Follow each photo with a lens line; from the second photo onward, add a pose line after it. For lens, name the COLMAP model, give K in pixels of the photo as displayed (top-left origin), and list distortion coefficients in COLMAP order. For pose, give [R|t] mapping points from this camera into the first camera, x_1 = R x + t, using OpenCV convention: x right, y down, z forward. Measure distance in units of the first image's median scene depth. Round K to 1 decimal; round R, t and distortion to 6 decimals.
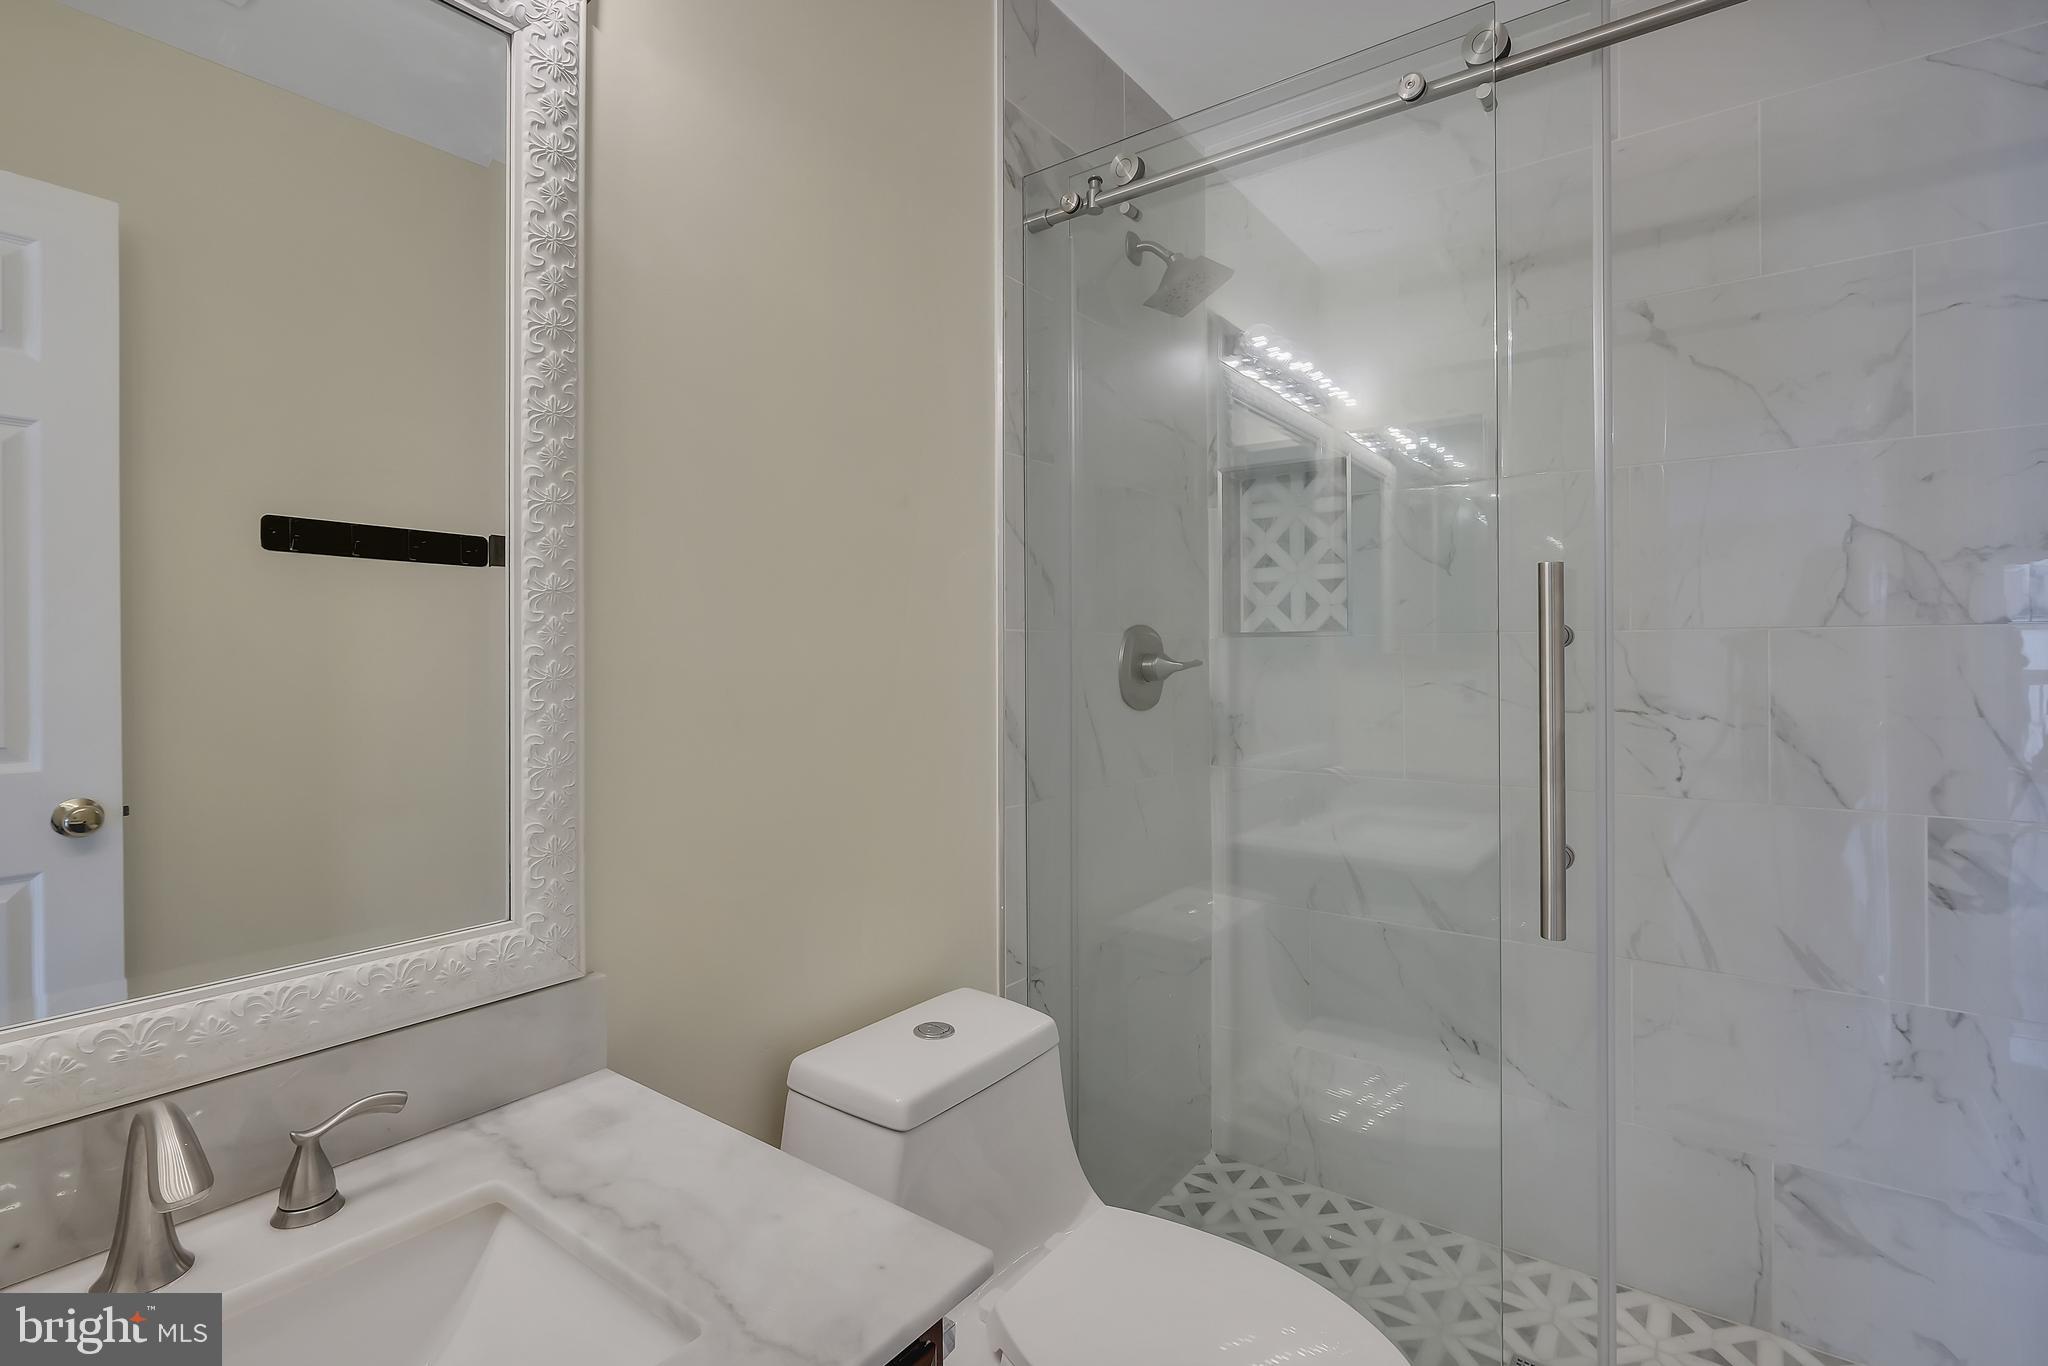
lens RADIAL K [[929.4, 0, 1057.2], [0, 929.4, 641.3], [0, 0, 1]] dist [-0.002736, 0.000459]
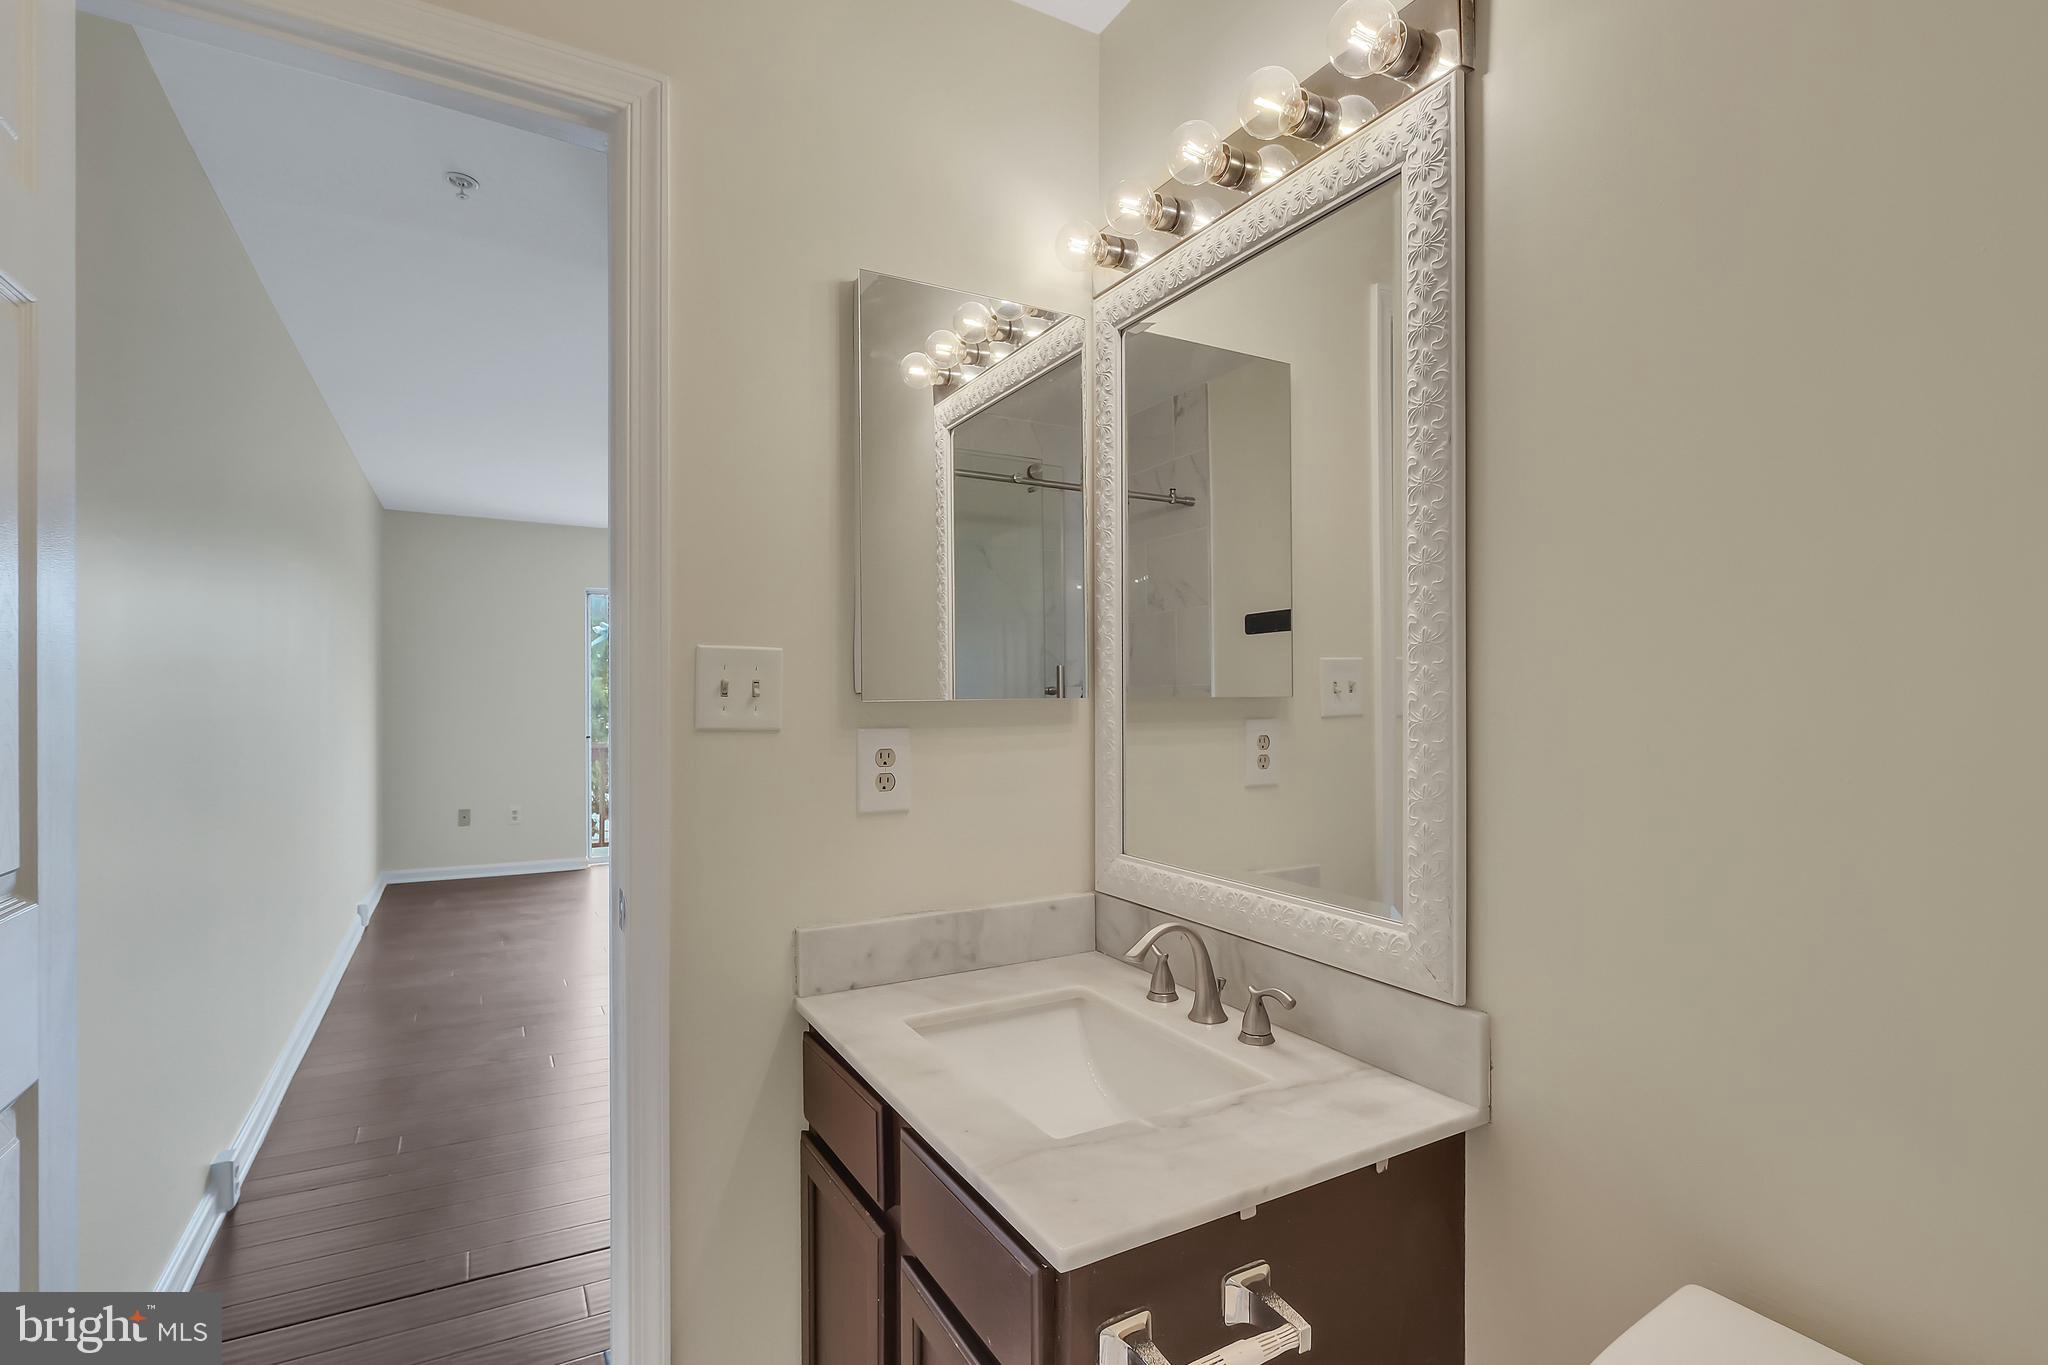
lens RADIAL K [[935.1, 0, 1037.1], [0, 935.1, 707.9], [0, 0, 1]] dist [-0.009530, 0.000207]
pose [[-0.389776, 0.010911, -0.920845, 0.751339], [0.002301, 0.999938, 0.010875, 0.012346], [0.920907, 0.002120, -0.389777, 1.136851]]
